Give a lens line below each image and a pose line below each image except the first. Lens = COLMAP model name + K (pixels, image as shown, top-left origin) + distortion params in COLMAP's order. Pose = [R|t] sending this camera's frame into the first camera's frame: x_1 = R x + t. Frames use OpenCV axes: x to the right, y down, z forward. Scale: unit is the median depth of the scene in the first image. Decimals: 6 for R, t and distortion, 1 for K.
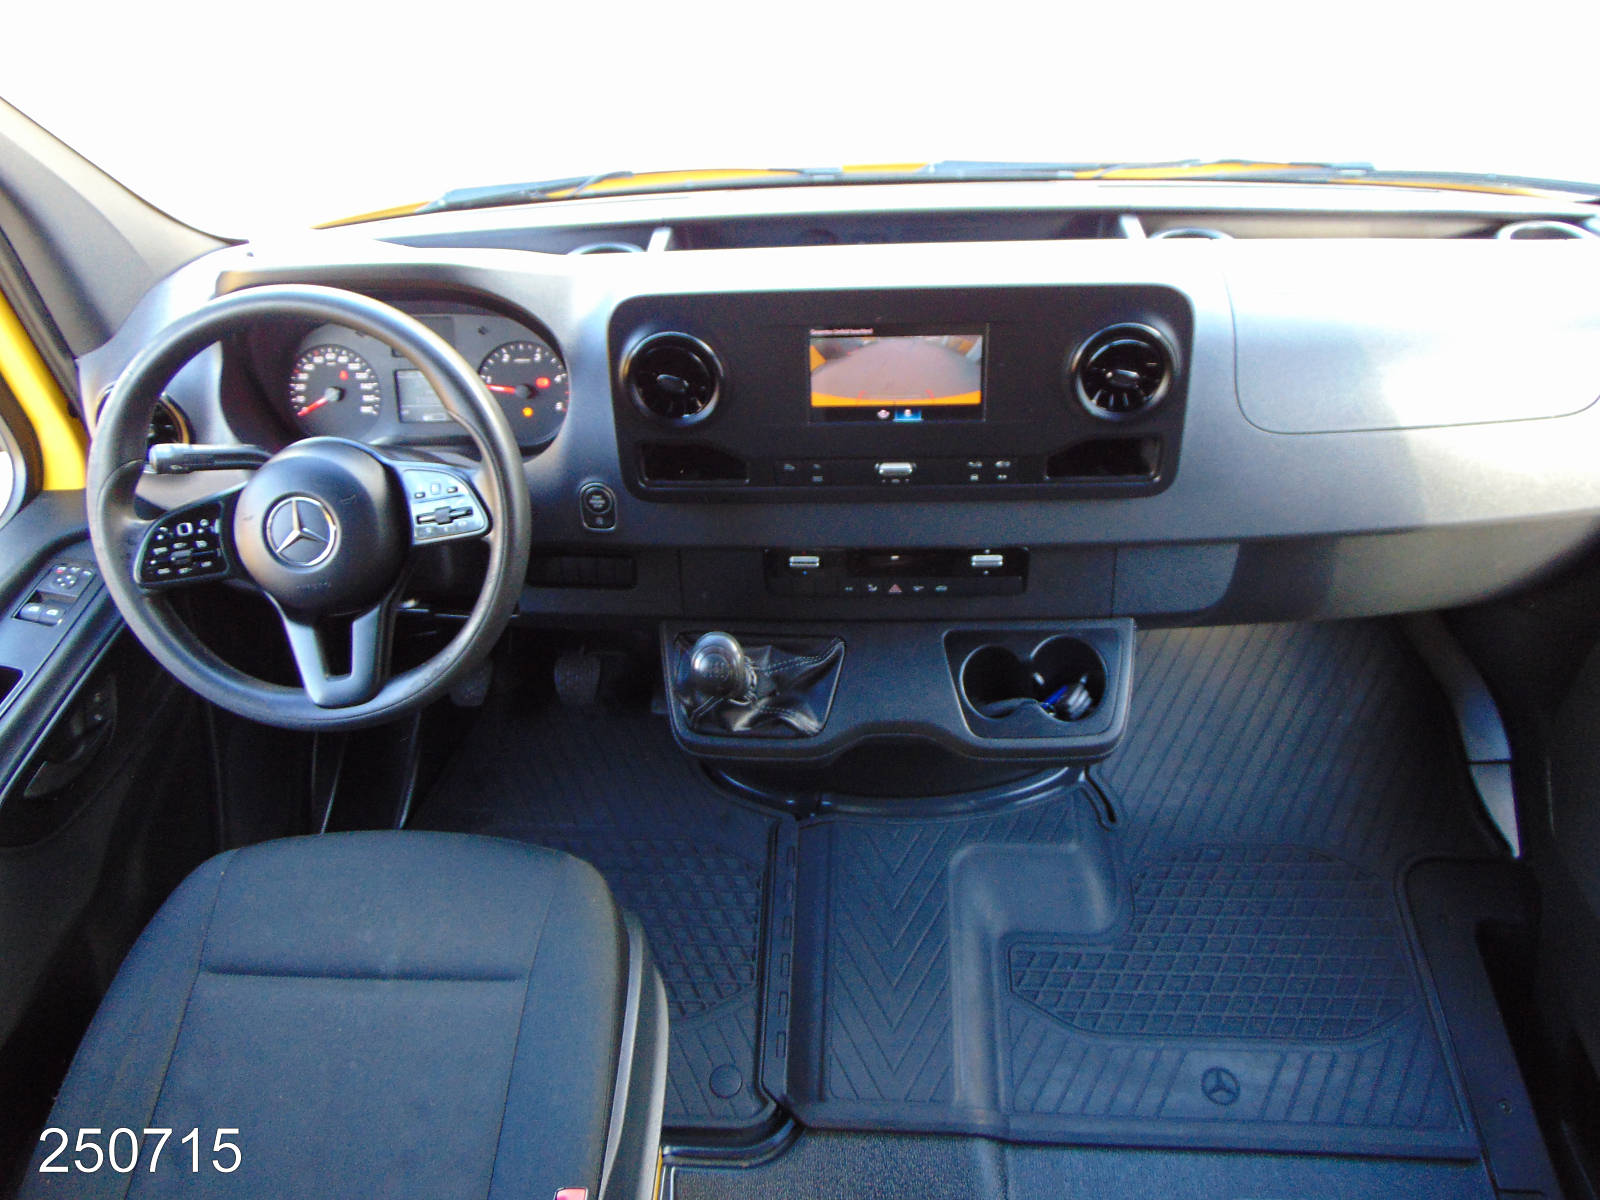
lens RADIAL K [[1174.8, 0, 800.0], [0, 1174.8, 600.0], [0, 0, 1]] dist [-0.041354, 0.000432]
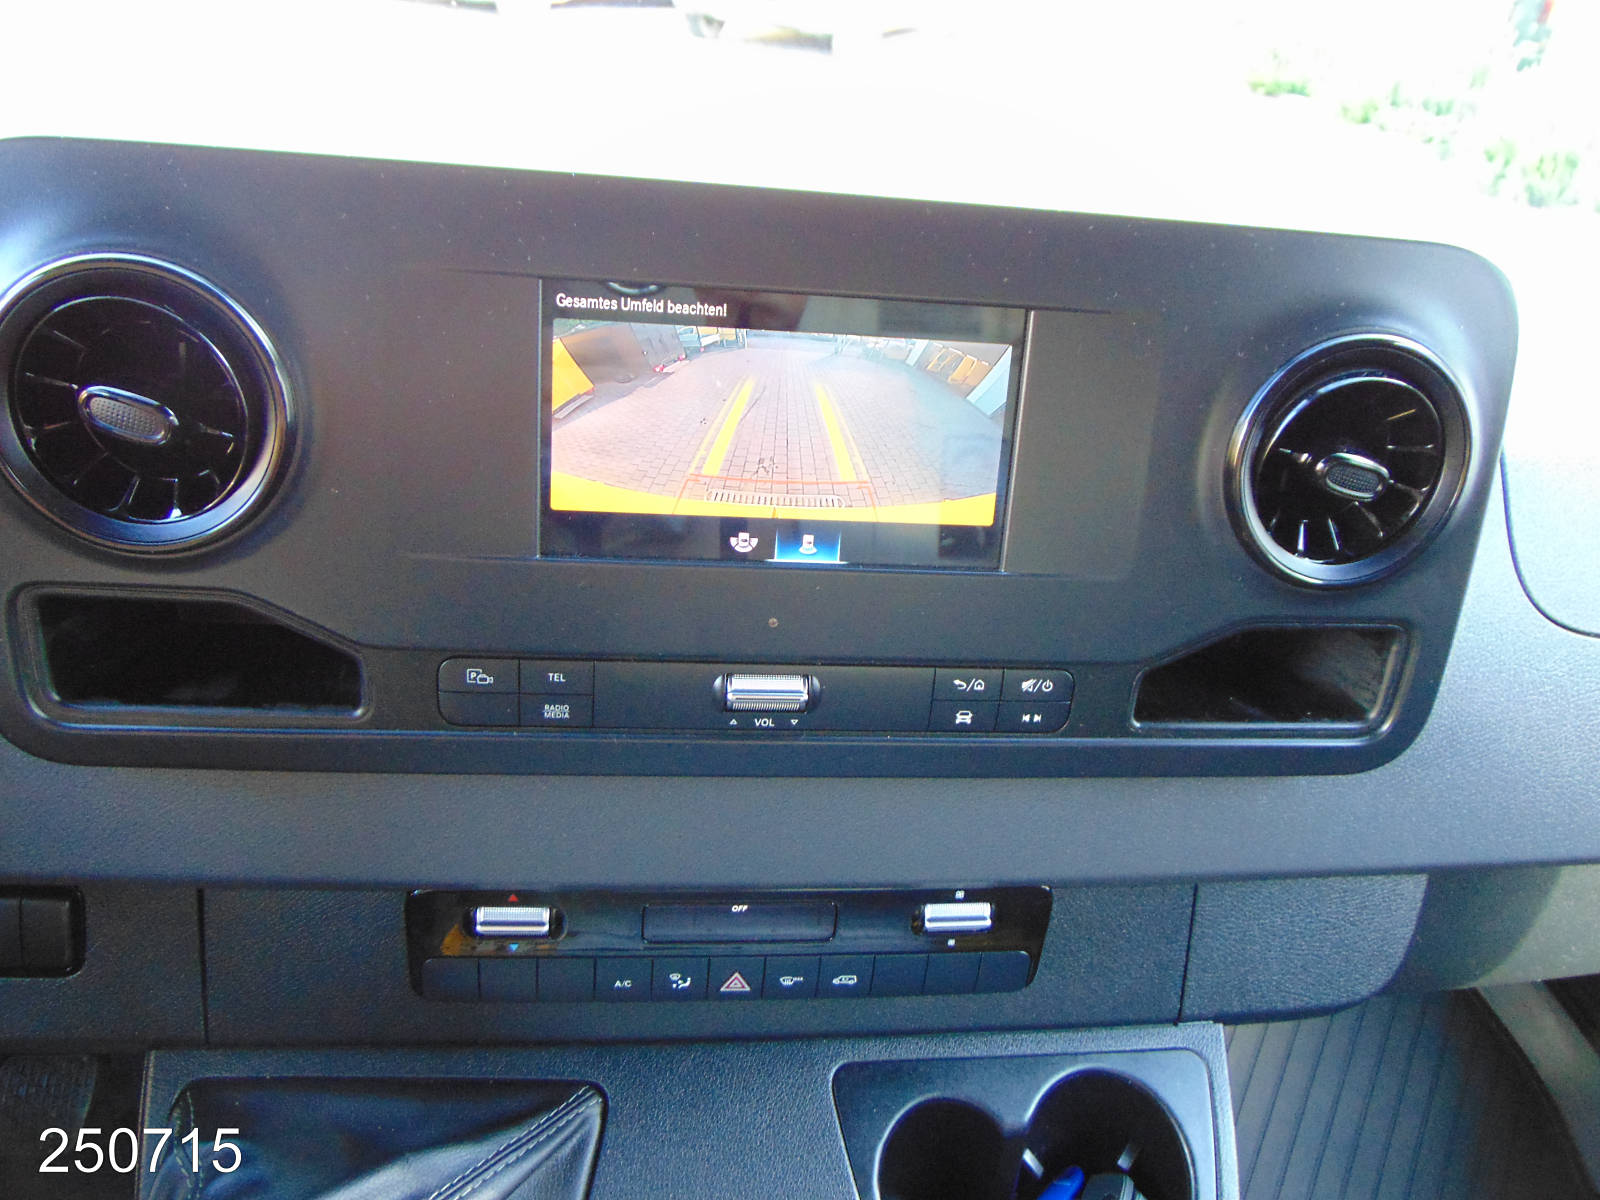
lens RADIAL K [[1174.8, 0, 800.0], [0, 1174.8, 600.0], [0, 0, 1]] dist [-0.041354, 0.000432]
pose [[0.974779, 0.046001, 0.218379, 0.007573], [0.001162, 0.977466, -0.211088, -0.060566], [-0.223169, 0.206018, 0.952760, 0.633671]]
